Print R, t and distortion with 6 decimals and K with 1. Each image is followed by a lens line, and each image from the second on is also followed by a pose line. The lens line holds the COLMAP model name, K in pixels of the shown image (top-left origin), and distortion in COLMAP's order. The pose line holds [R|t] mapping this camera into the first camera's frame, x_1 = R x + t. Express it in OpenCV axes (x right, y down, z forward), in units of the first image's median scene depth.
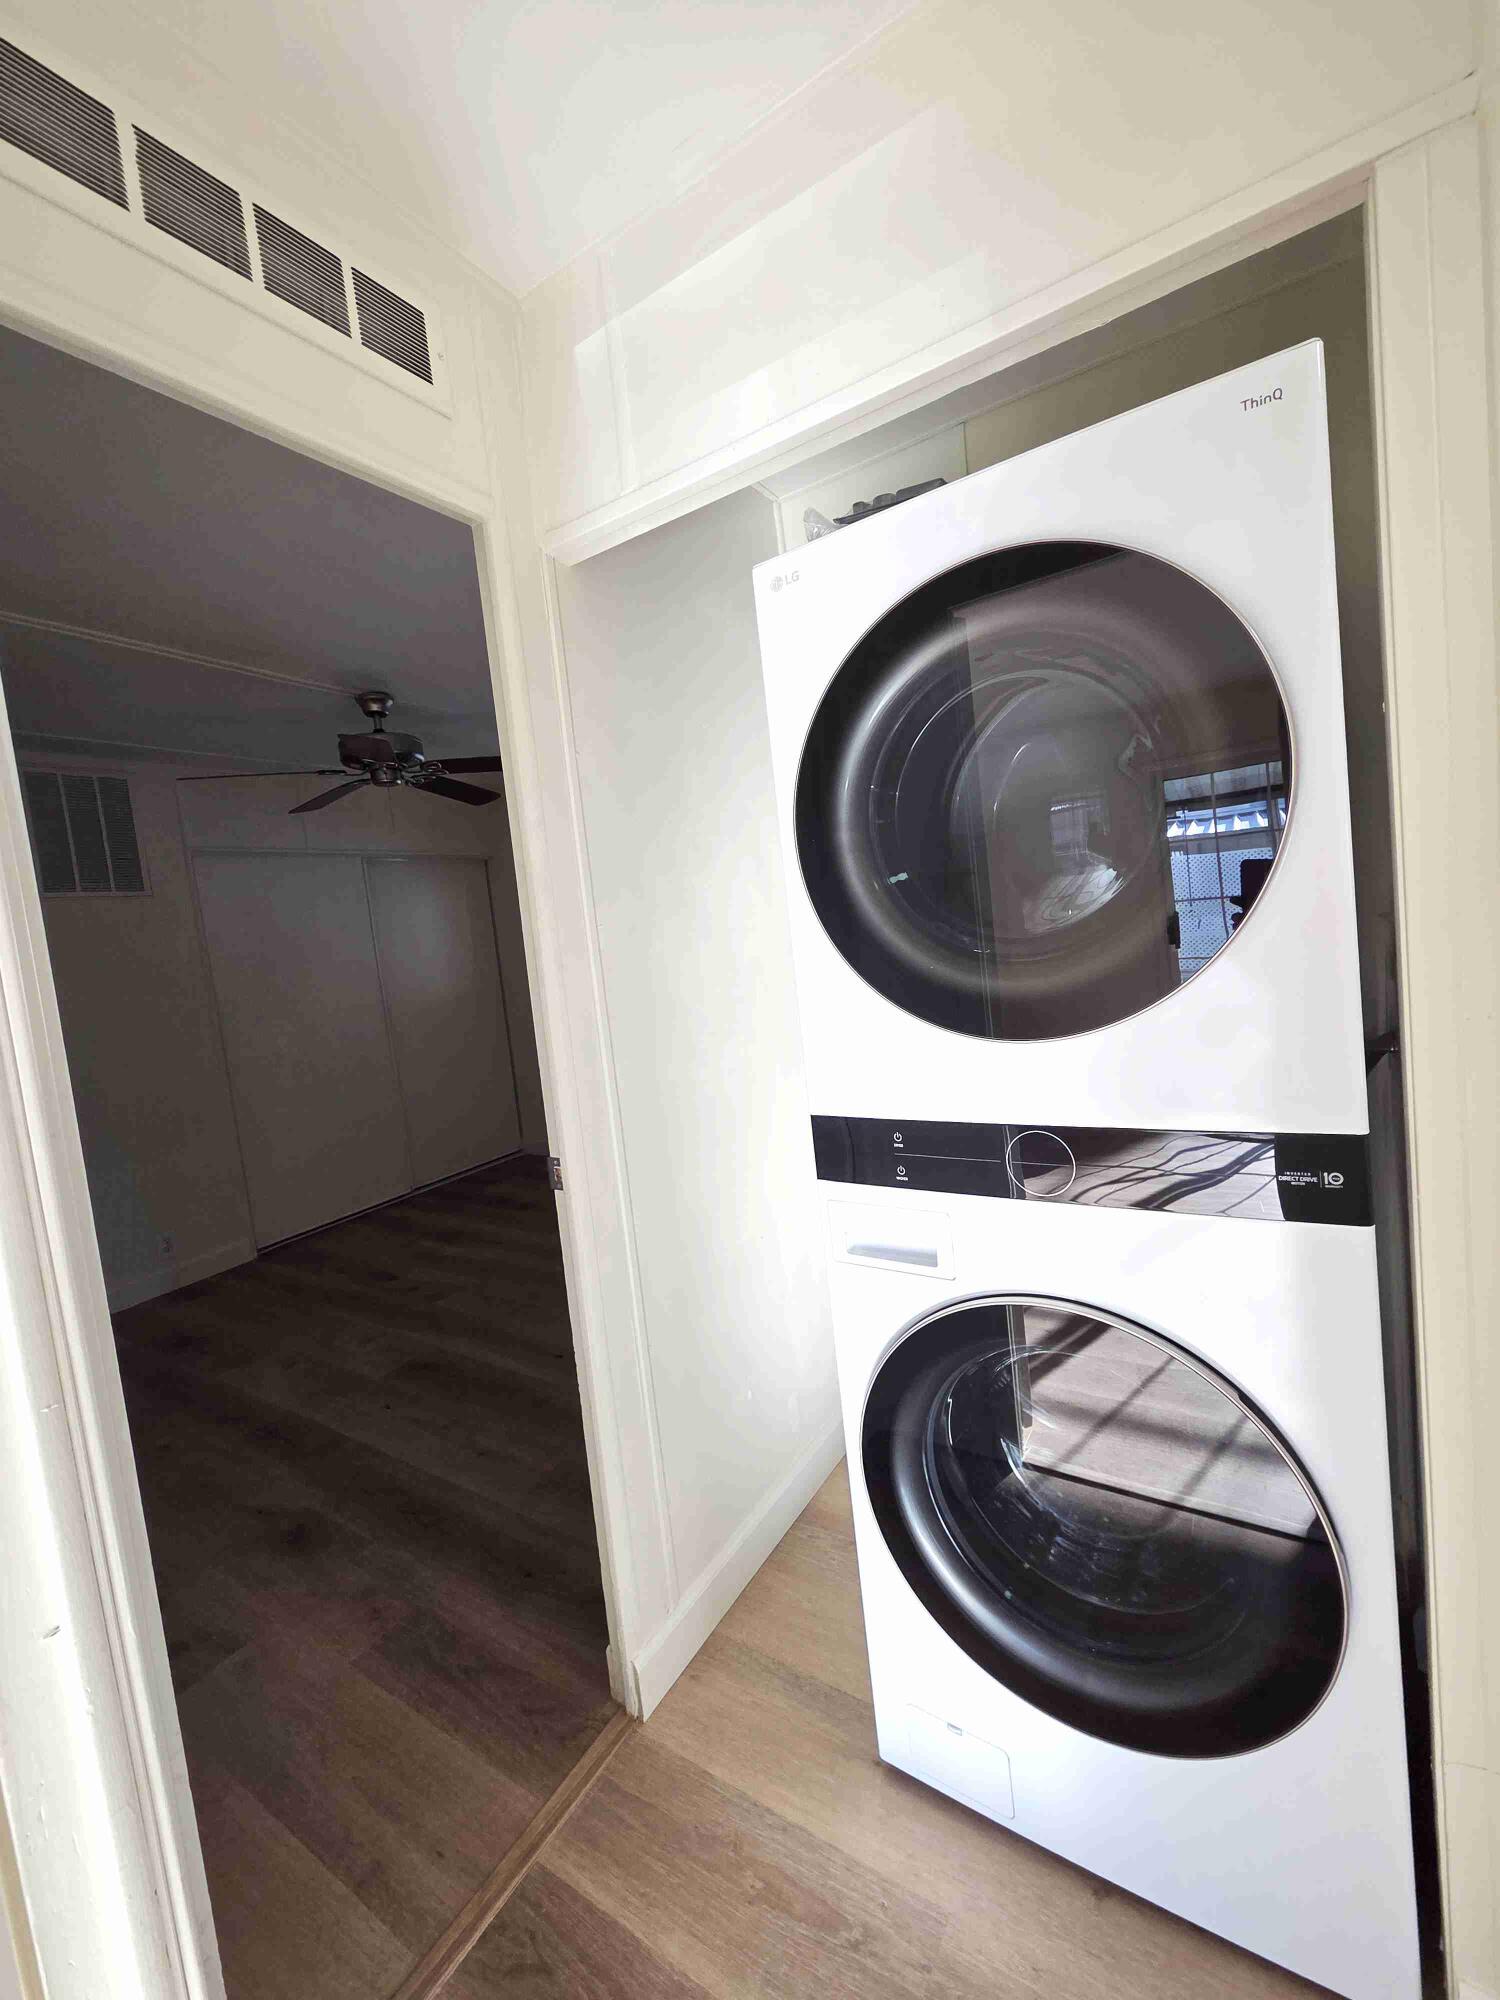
lens RADIAL K [[811.2, 0, 748.3], [0, 811.2, 997.9], [0, 0, 1]] dist [0.012271, -0.000067]
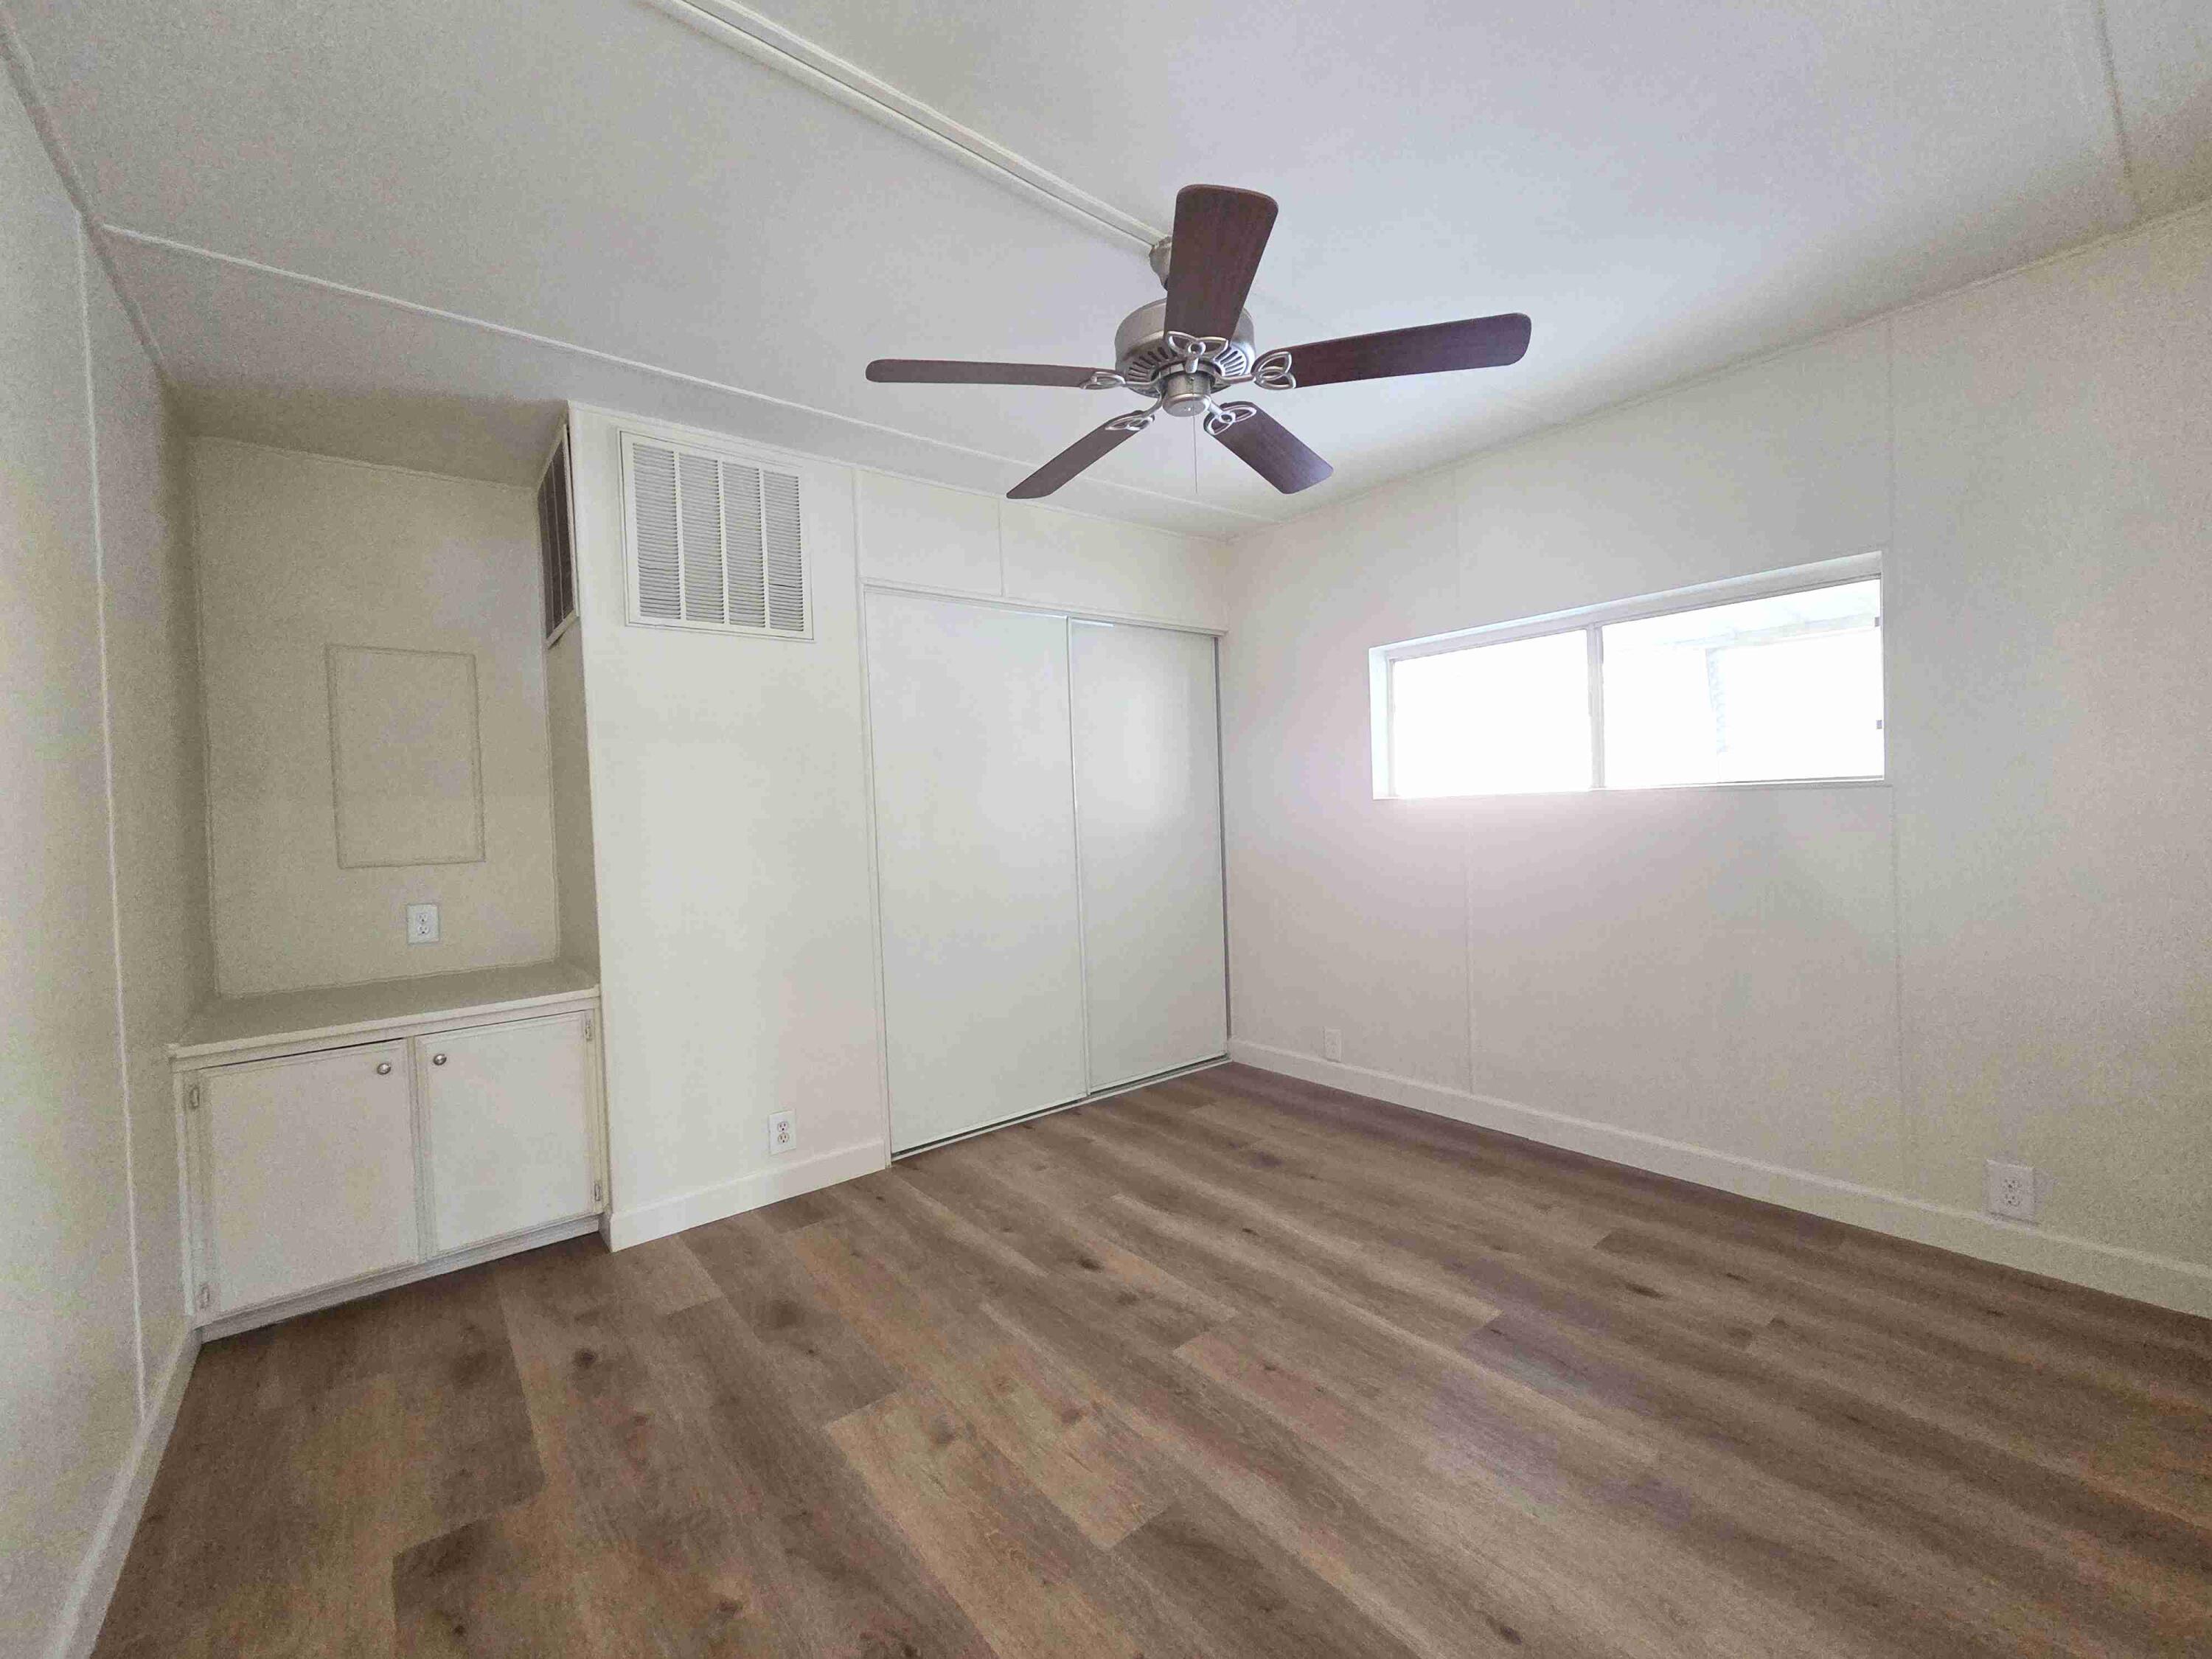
lens RADIAL K [[897.2, 0, 1107.9], [0, 897.2, 830.3], [0, 0, 1]] dist [0.012271, -0.000067]
pose [[0.950761, 0.075392, -0.300616, -0.226124], [-0.088174, 0.995678, -0.029159, 0.038889], [0.297119, 0.054230, 0.953299, 0.322631]]
